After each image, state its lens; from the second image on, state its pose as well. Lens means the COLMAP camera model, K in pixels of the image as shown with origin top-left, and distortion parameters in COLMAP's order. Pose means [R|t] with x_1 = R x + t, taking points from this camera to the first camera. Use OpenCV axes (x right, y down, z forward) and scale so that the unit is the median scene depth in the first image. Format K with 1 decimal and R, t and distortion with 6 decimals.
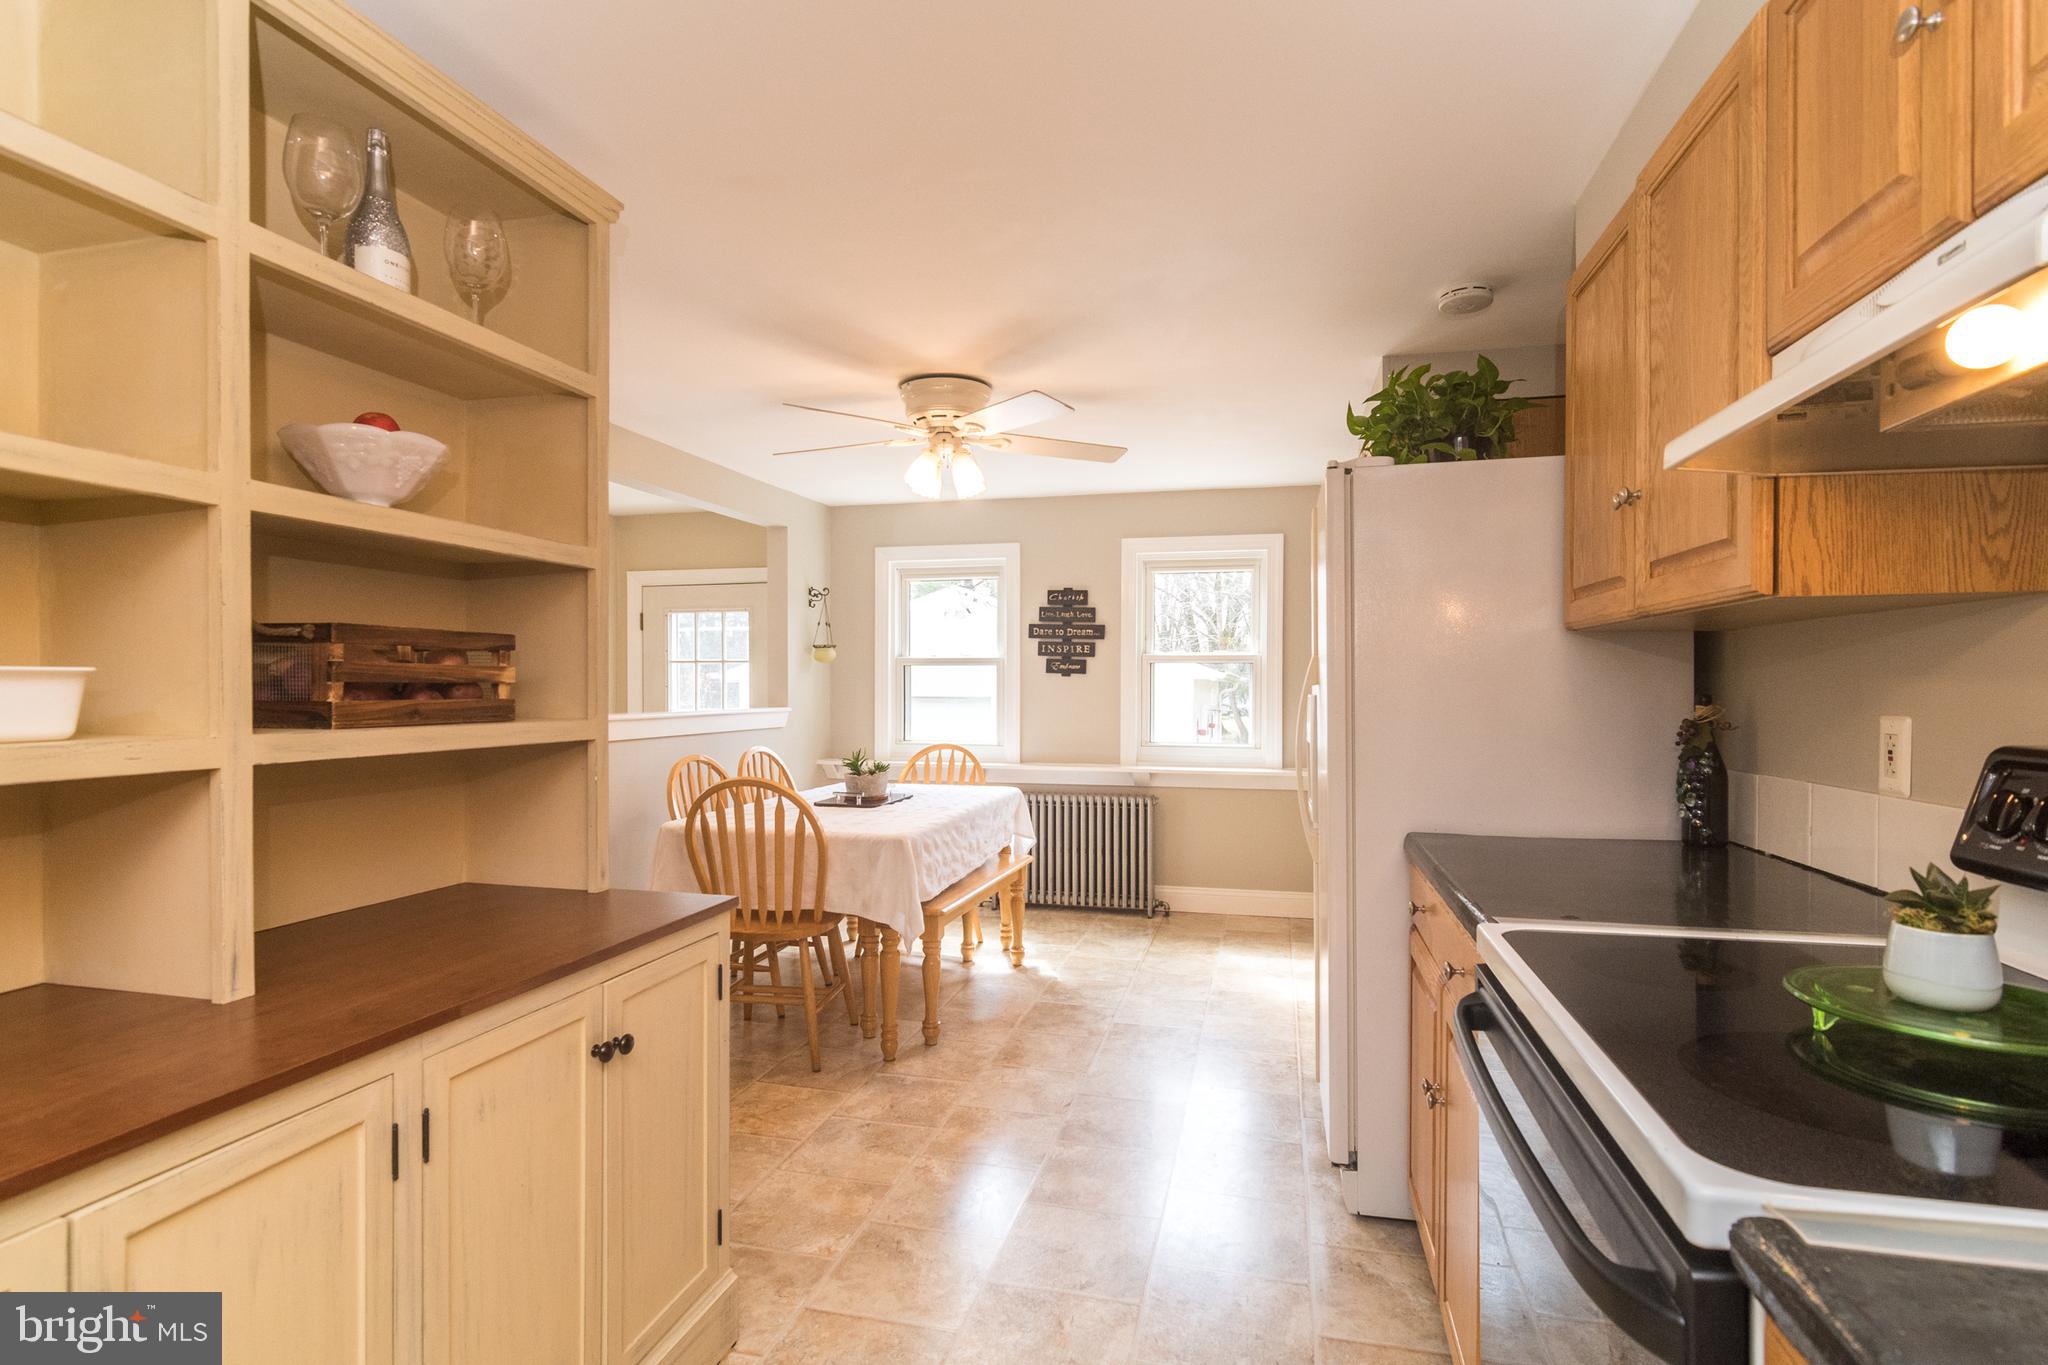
lens RADIAL K [[1000.6, 0, 1030.6], [0, 1000.6, 695.7], [0, 0, 1]] dist [0.000413, 0.000533]
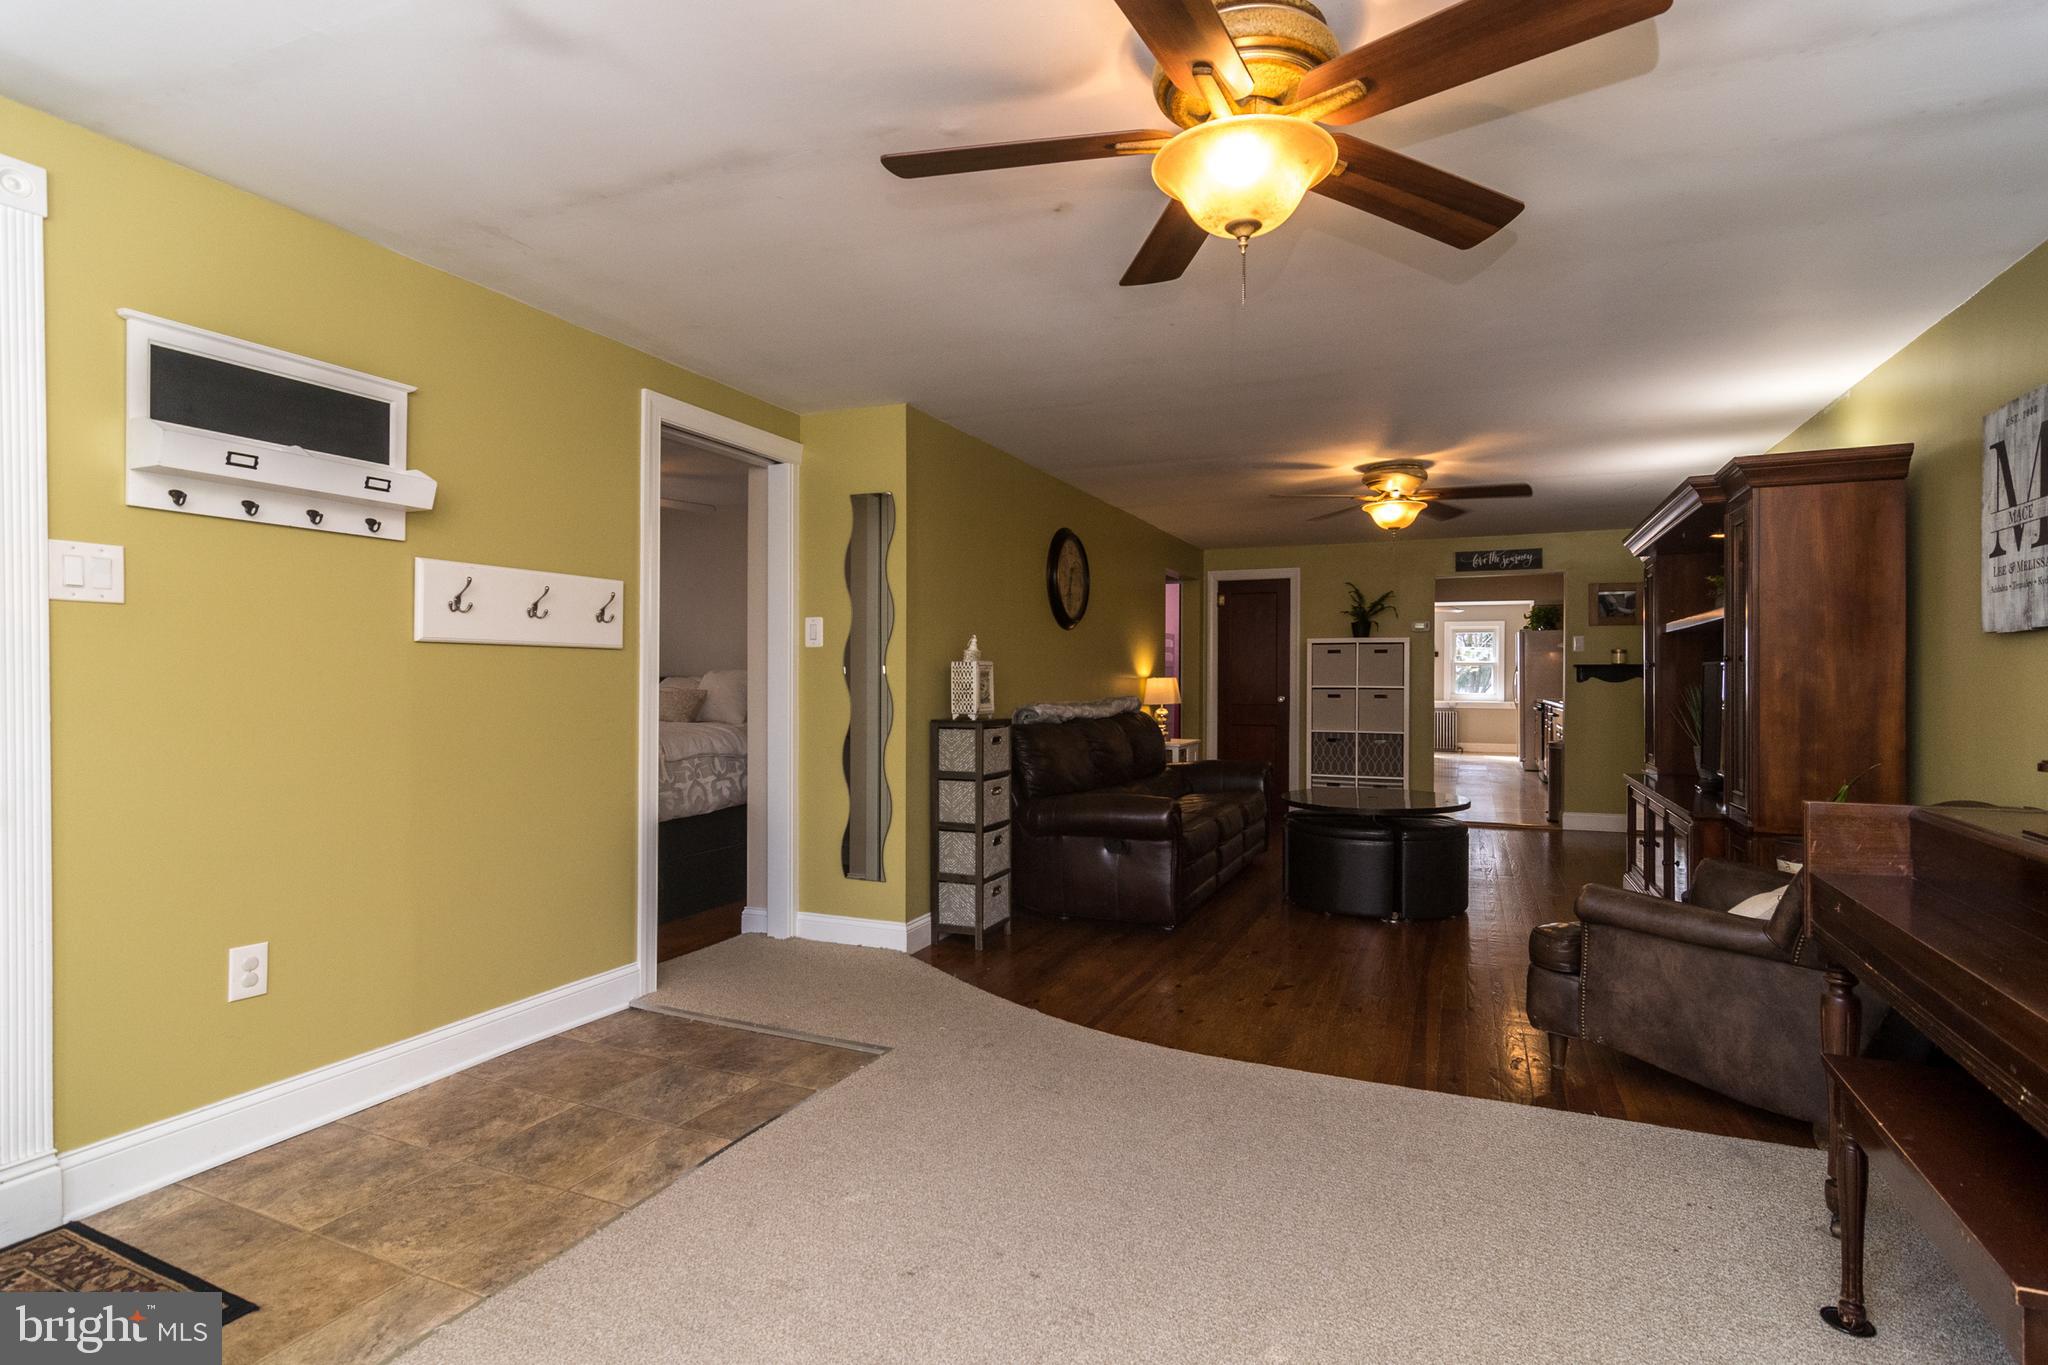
lens RADIAL K [[1003.4, 0, 1033.9], [0, 1003.4, 674.8], [0, 0, 1]] dist [-0.001820, -0.000286]
pose [[0.985858, 0.003342, -0.167548, -0.650300], [-0.005647, 0.999896, -0.013284, 0.043514], [0.167486, 0.014042, 0.985774, -2.250174]]
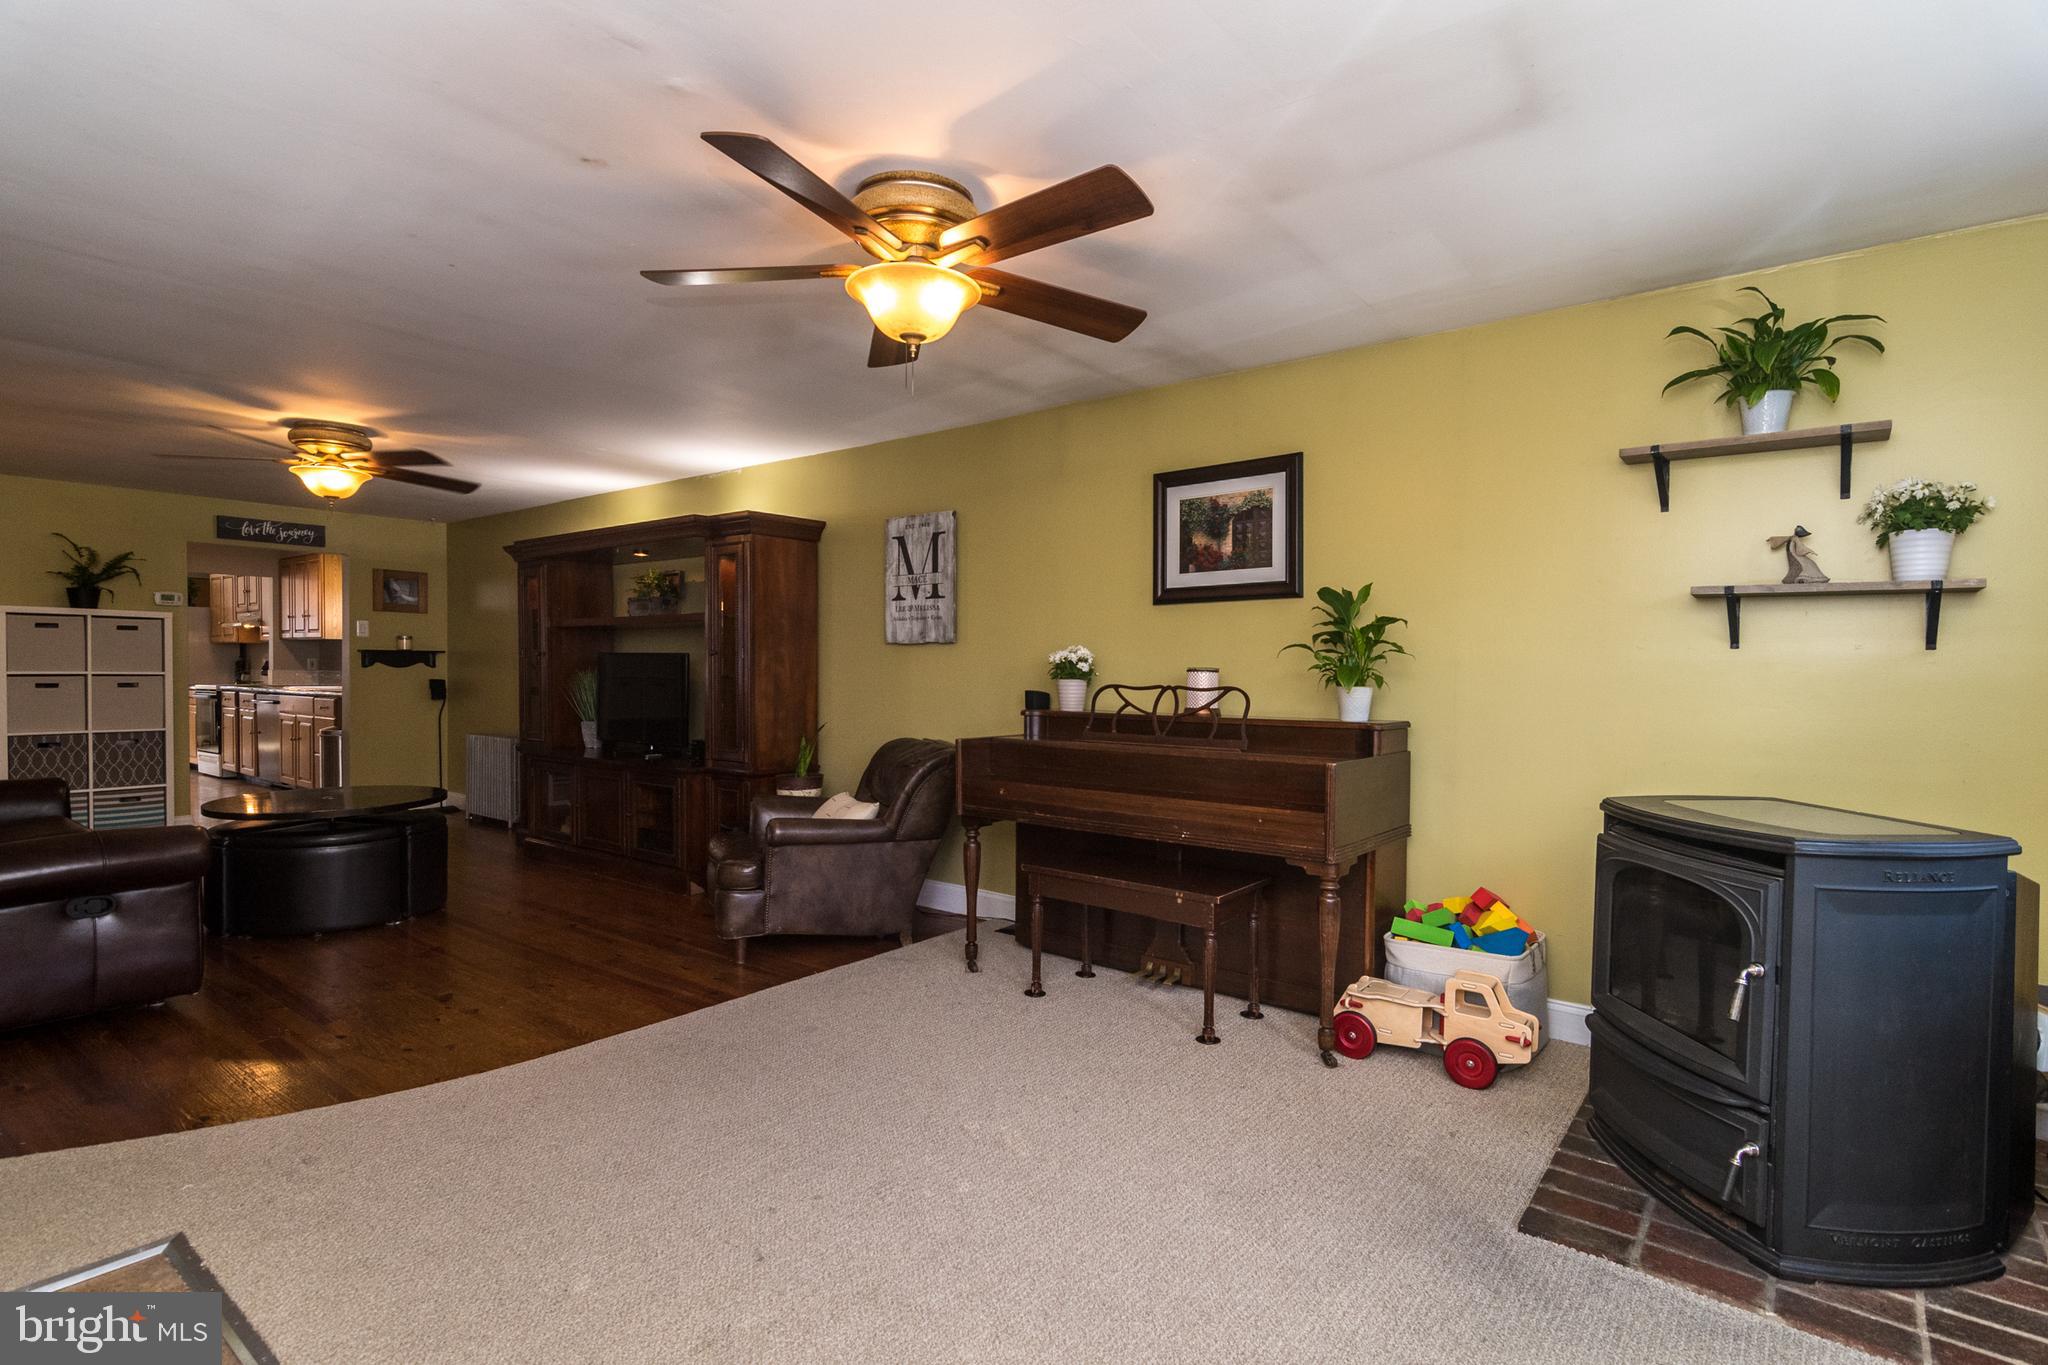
lens RADIAL K [[994.3, 0, 1030.8], [0, 994.3, 695.0], [0, 0, 1]] dist [0.001343, 0.001525]
pose [[0.401005, -0.019285, 0.915873, -1.065196], [0.000193, 0.999780, 0.020968, 0.039962], [-0.916076, -0.008231, 0.400921, -2.127129]]
